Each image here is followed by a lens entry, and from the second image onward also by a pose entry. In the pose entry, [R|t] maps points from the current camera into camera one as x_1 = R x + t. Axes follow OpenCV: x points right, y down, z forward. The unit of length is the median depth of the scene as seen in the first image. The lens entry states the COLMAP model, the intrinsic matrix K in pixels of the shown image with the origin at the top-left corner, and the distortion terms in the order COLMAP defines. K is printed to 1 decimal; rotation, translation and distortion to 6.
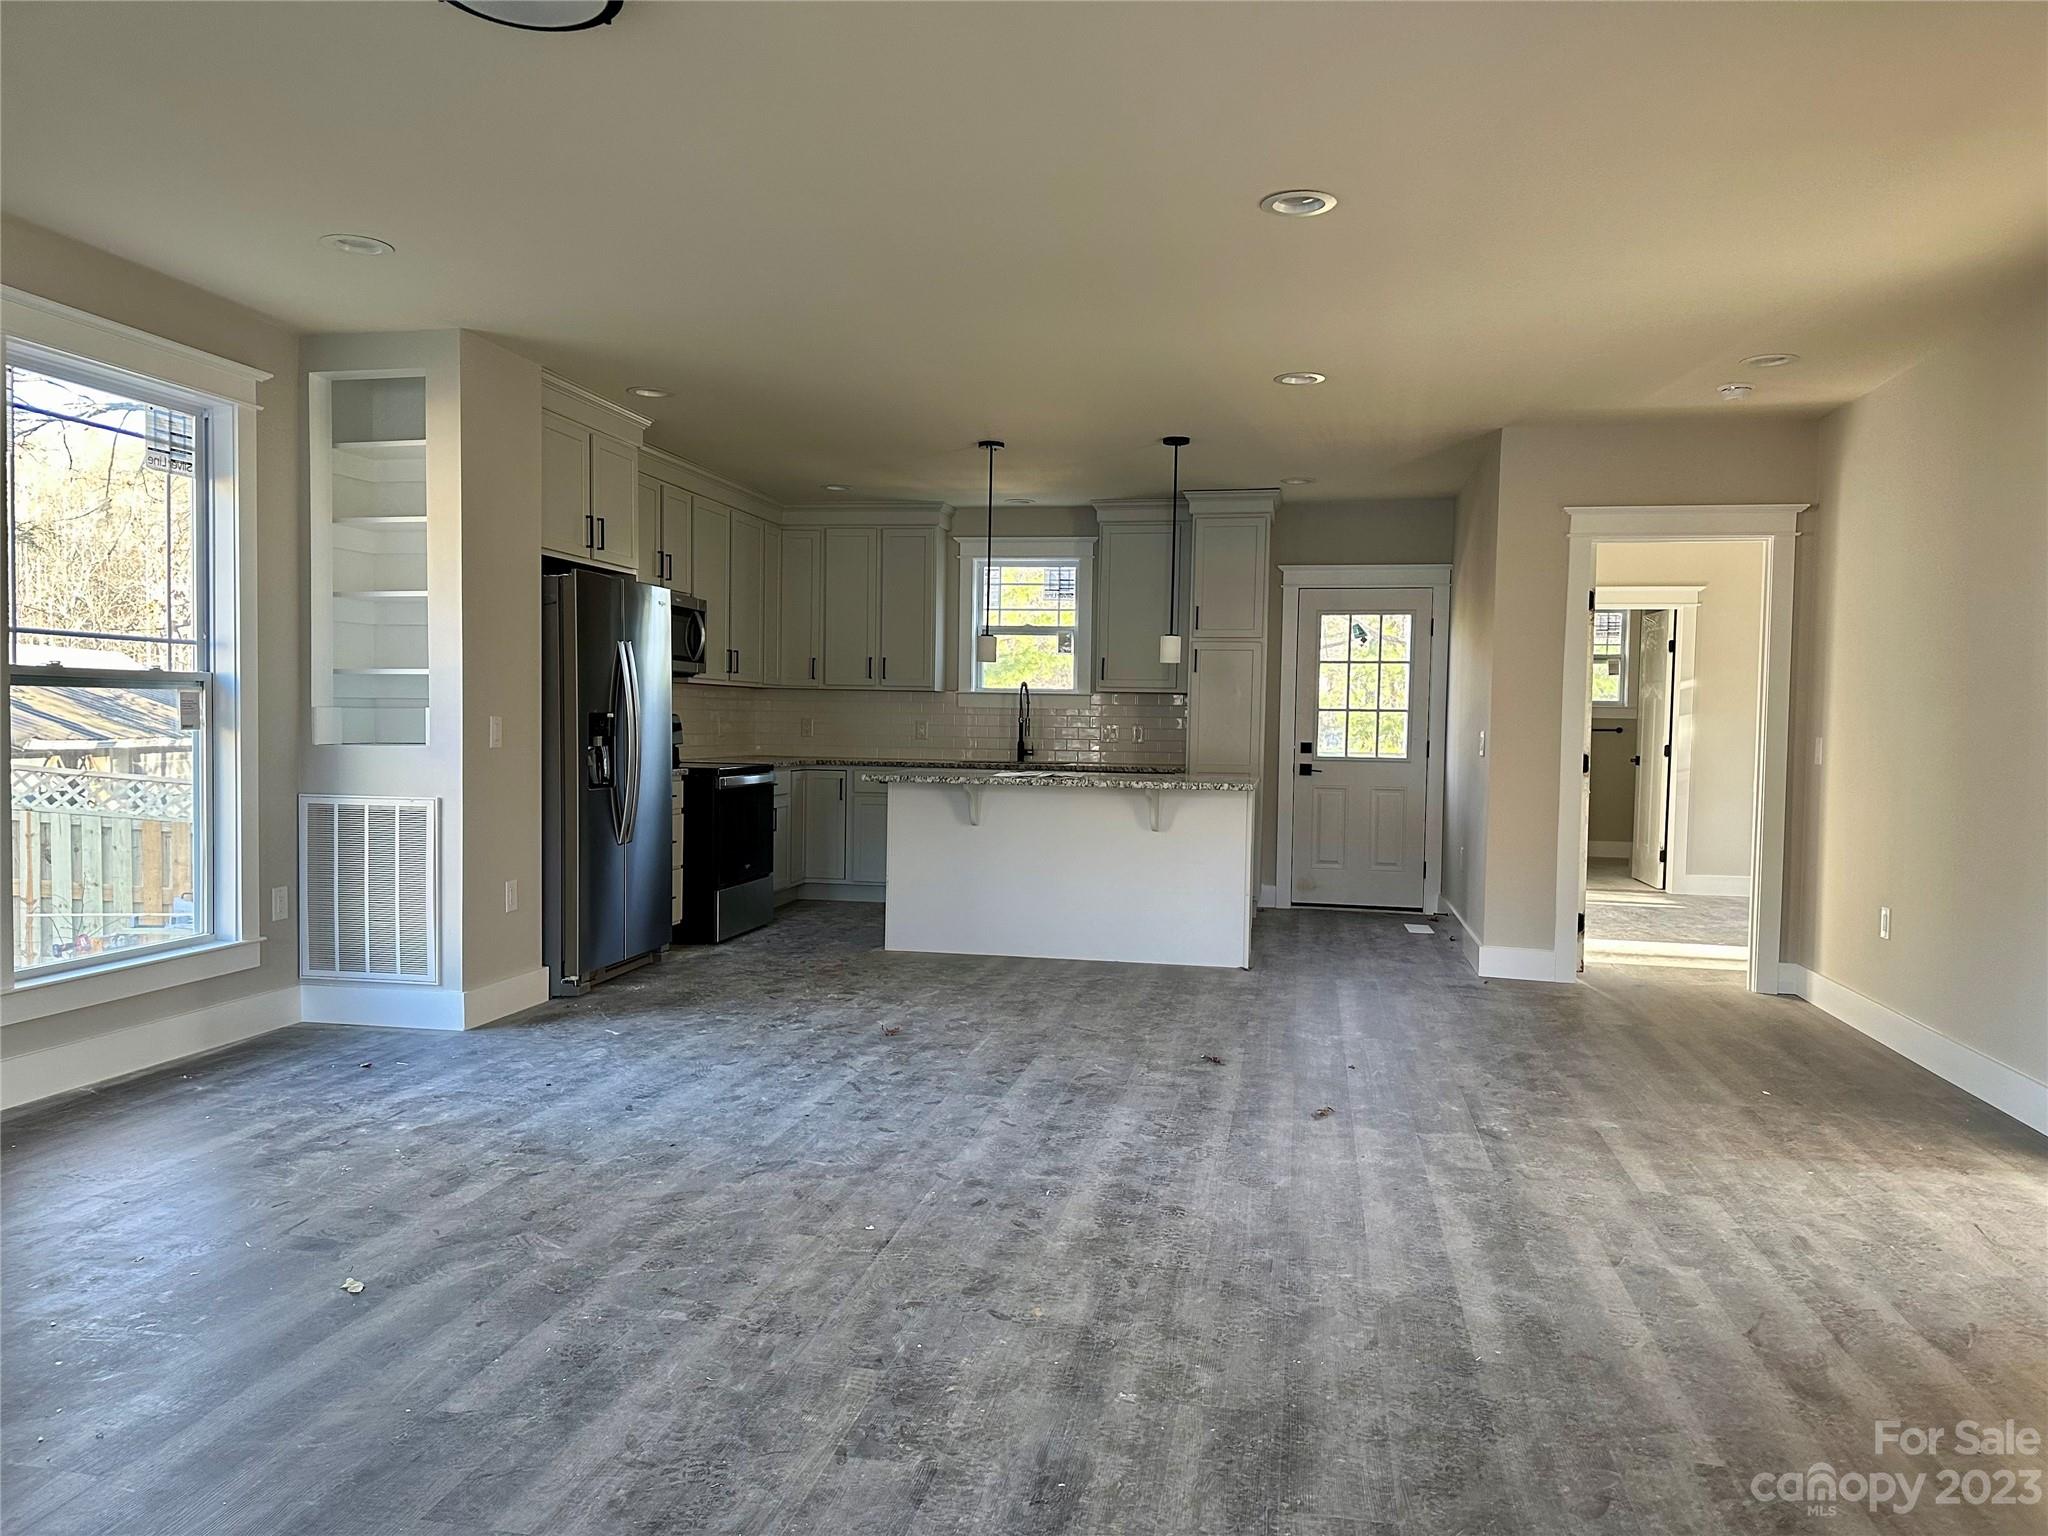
lens RADIAL K [[1424.4, 0, 1033.1], [0, 1424.4, 786.3], [0, 0, 1]] dist [0.063814, -0.073350]
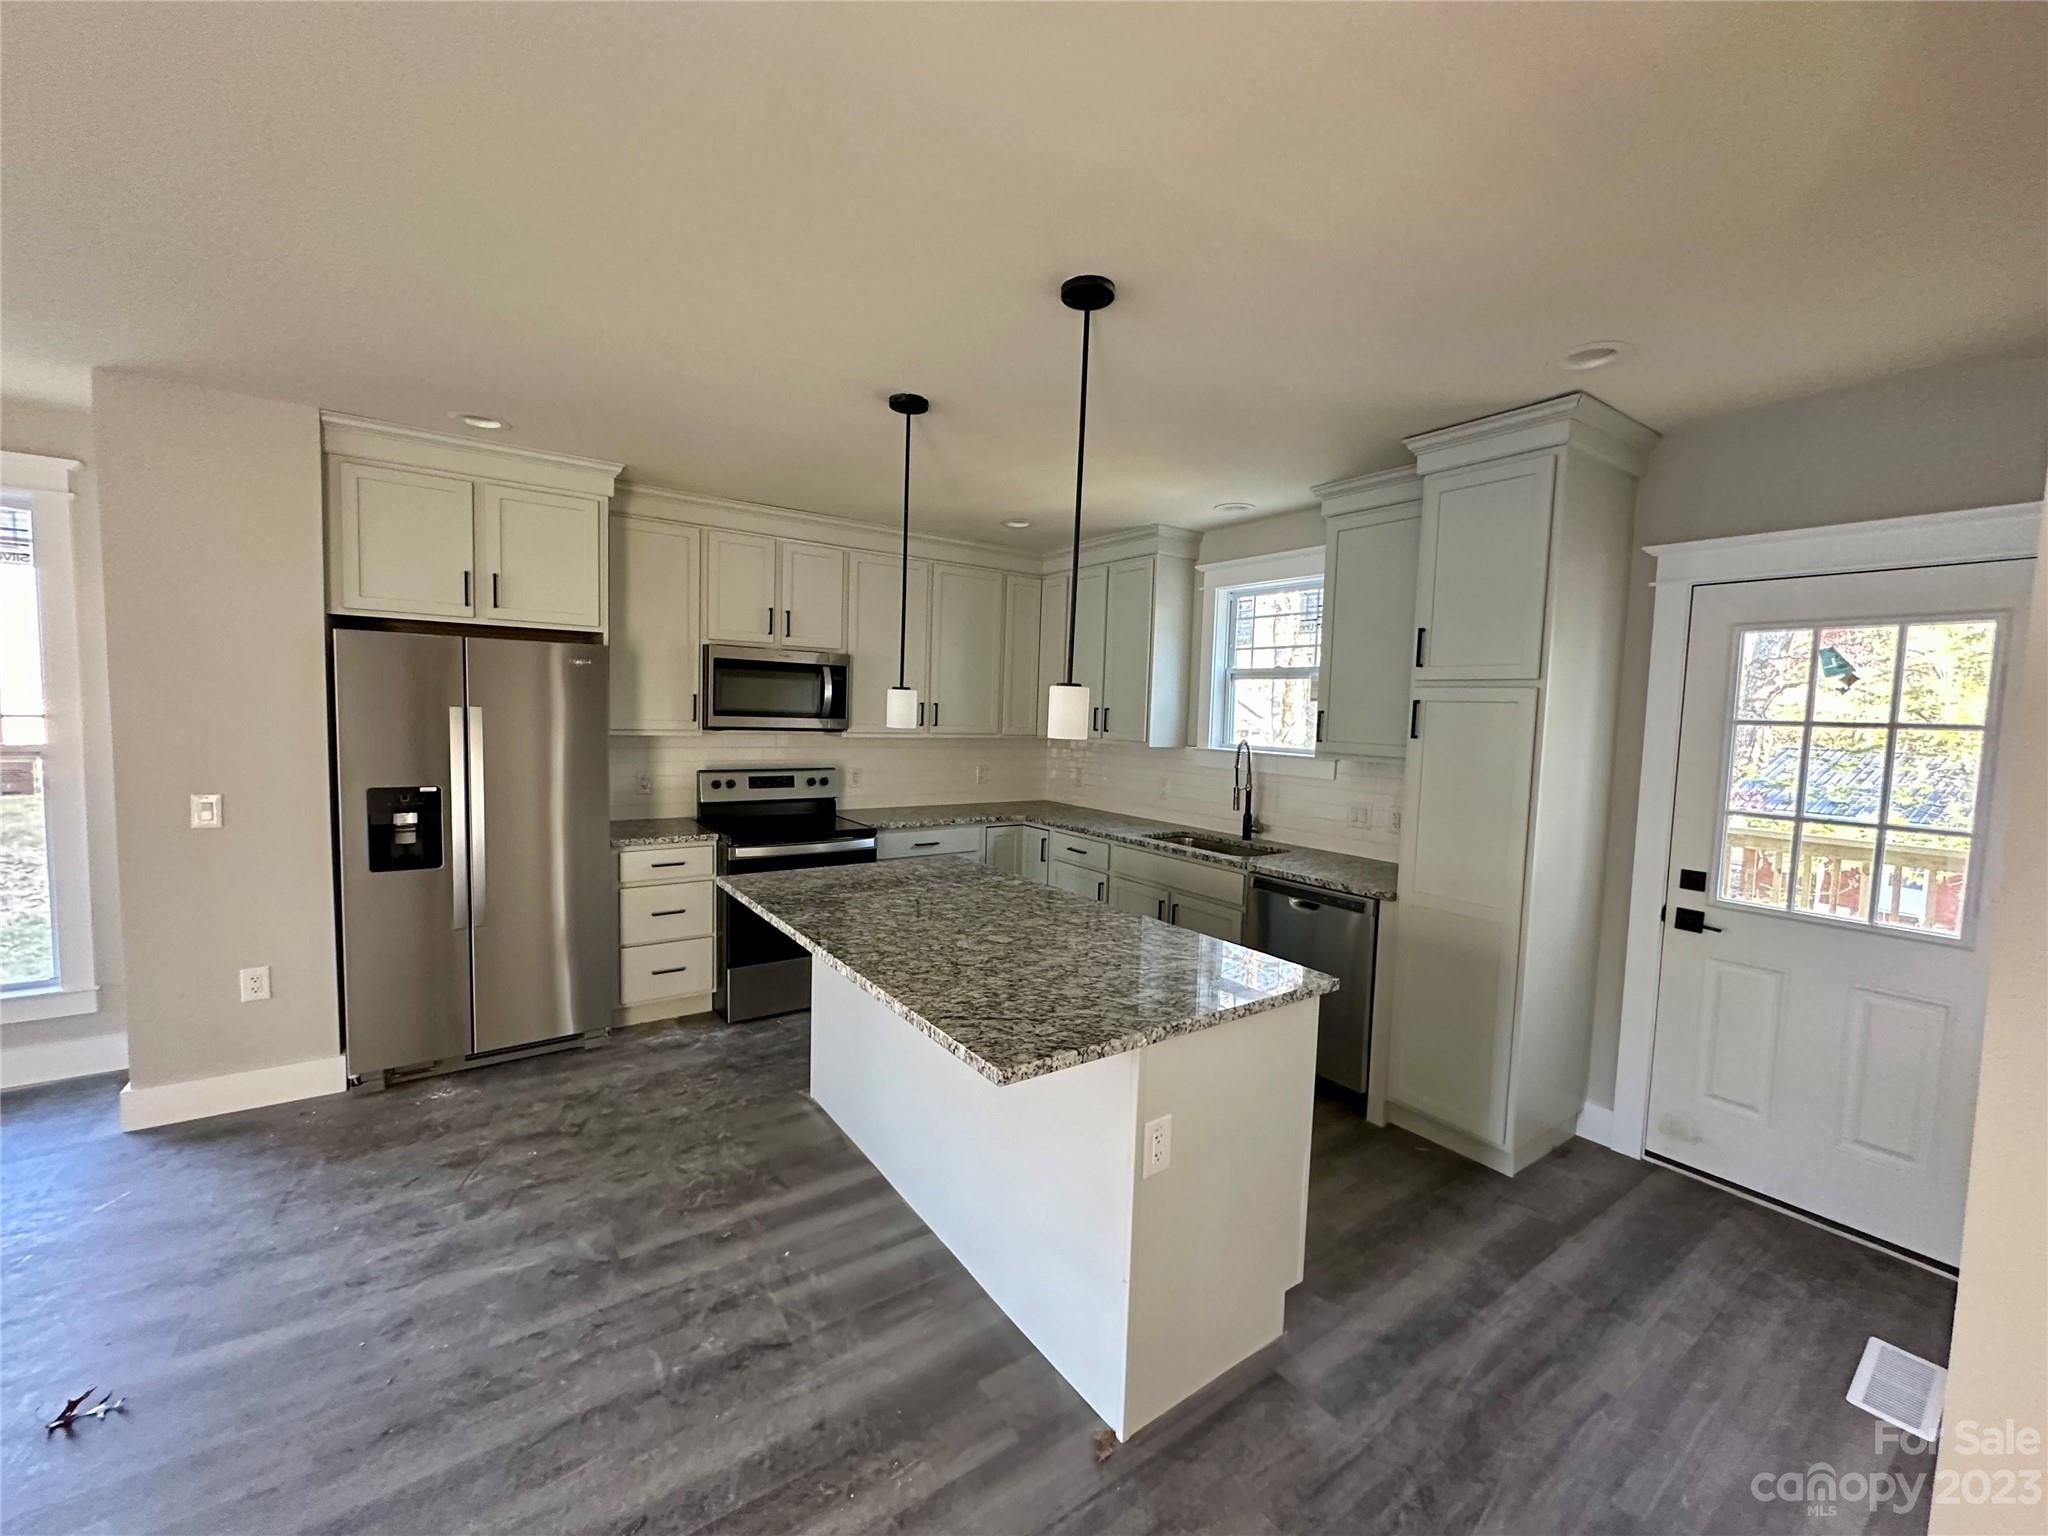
lens RADIAL K [[814.0, 0, 1023.8], [0, 814.0, 757.3], [0, 0, 1]] dist [-0.001775, 0.000316]
pose [[0.717040, 0.047312, -0.695424, 0.400698], [-0.051820, 0.998551, 0.014504, -0.116971], [0.695103, 0.025636, 0.718453, 1.086322]]
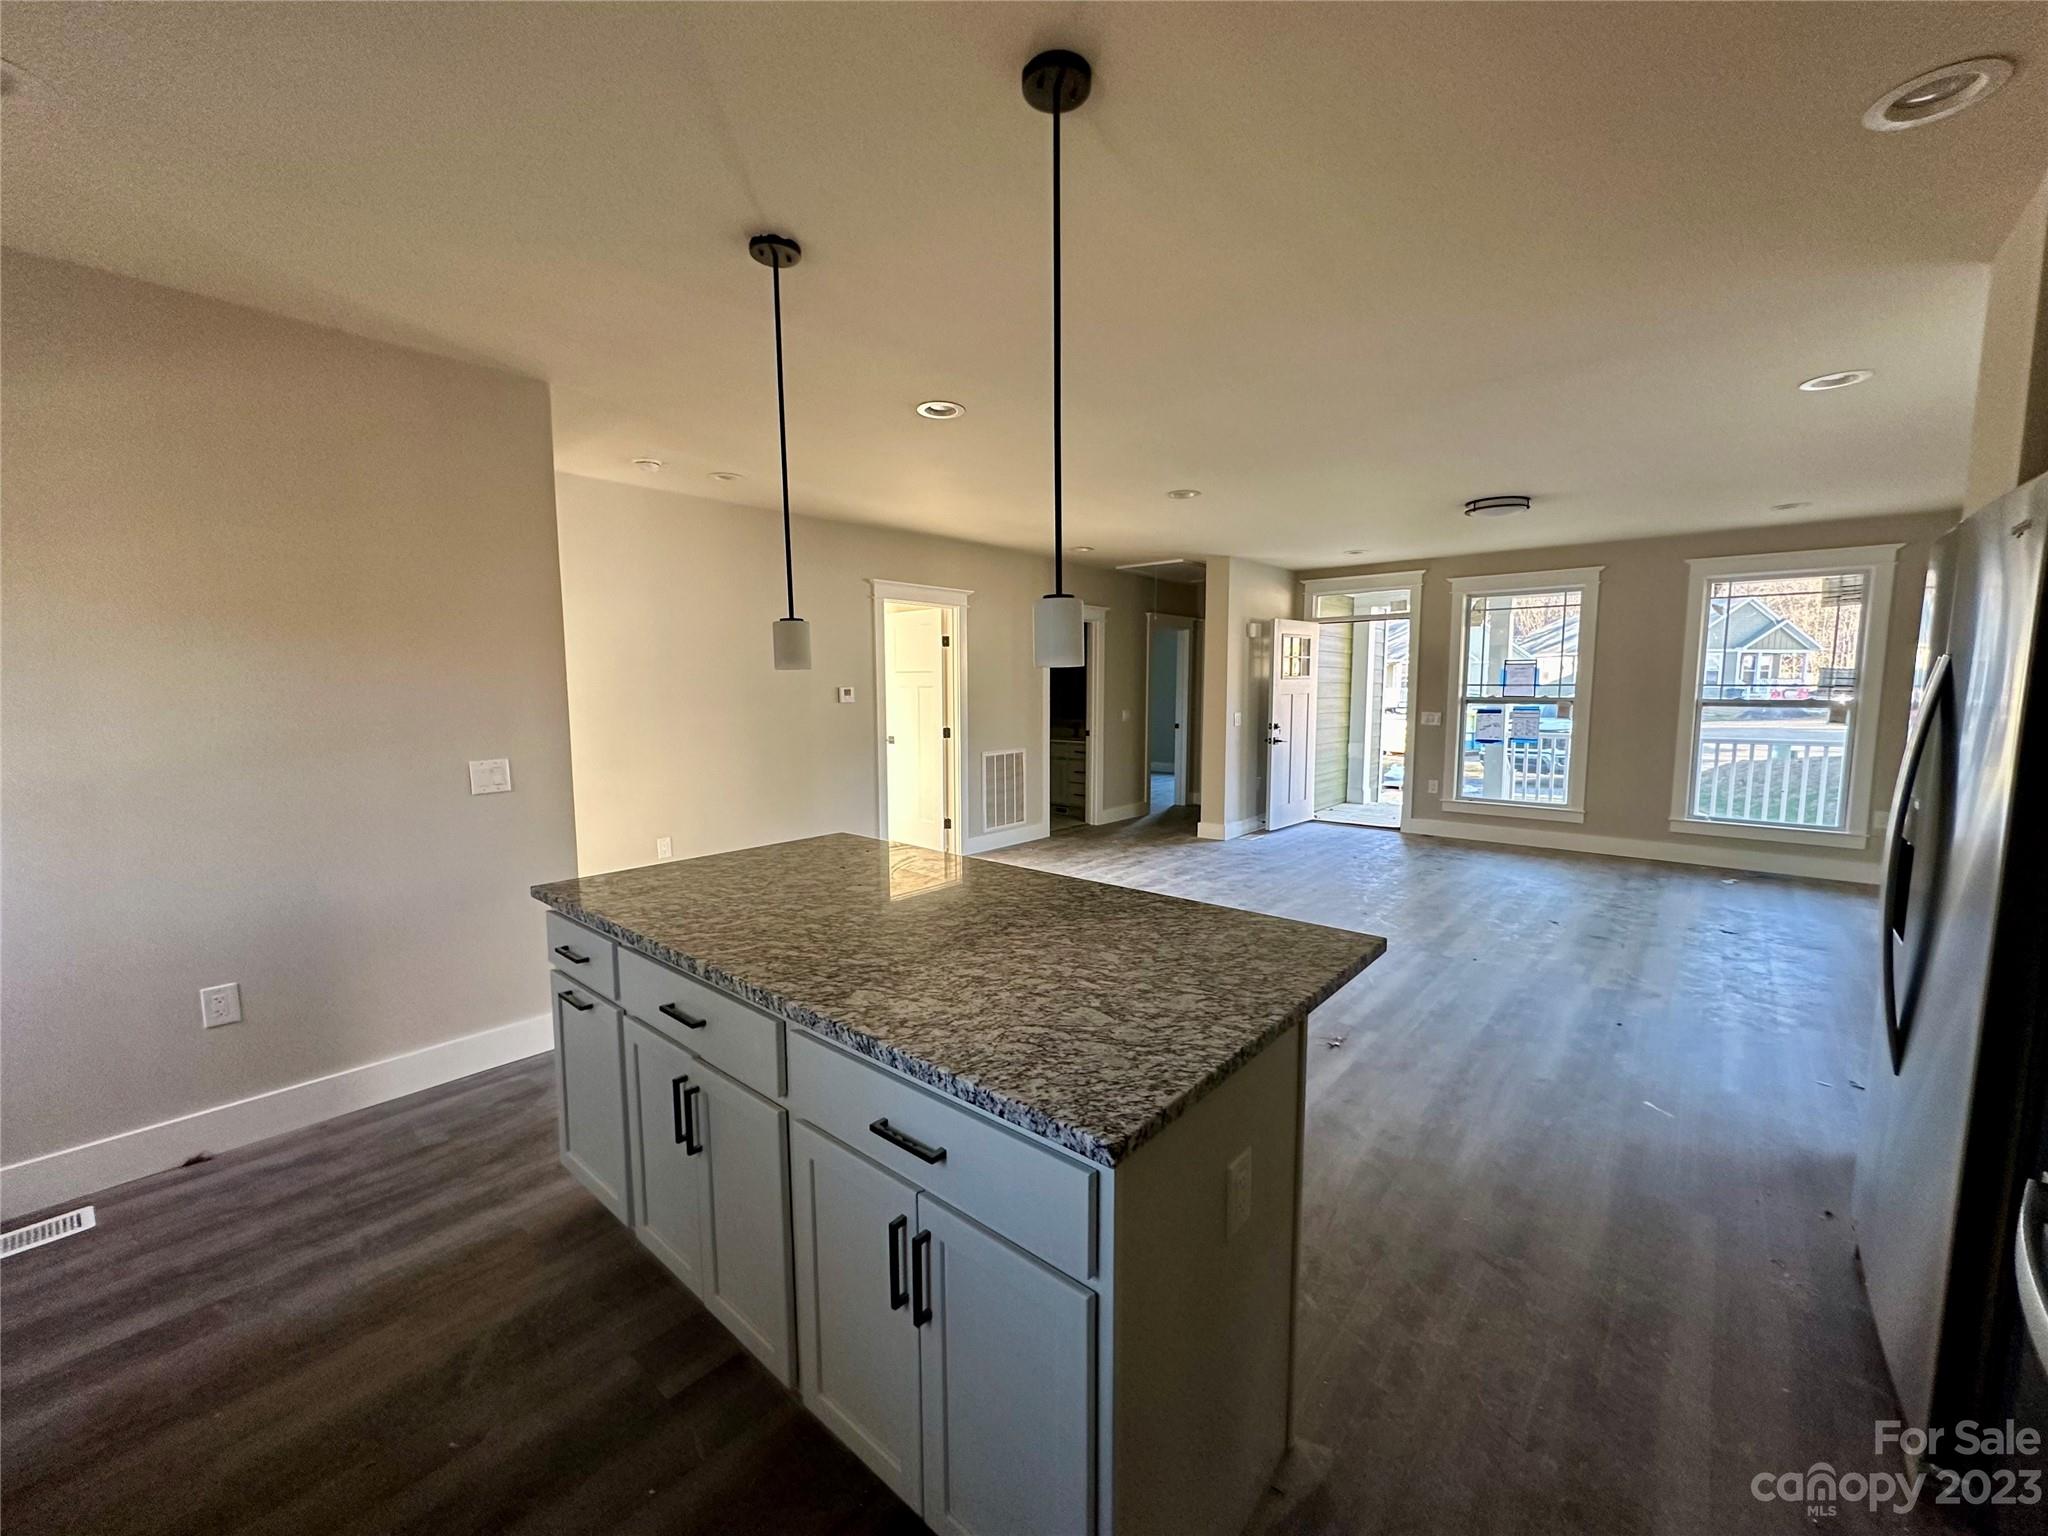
lens RADIAL K [[814.0, 0, 1024.9], [0, 814.0, 765.2], [0, 0, 1]] dist [-0.001775, 0.000316]
pose [[-0.866529, -0.065589, 0.494798, -0.196572], [0.011314, 0.988493, 0.150844, -0.135443], [-0.498998, 0.136309, -0.855816, 1.714004]]
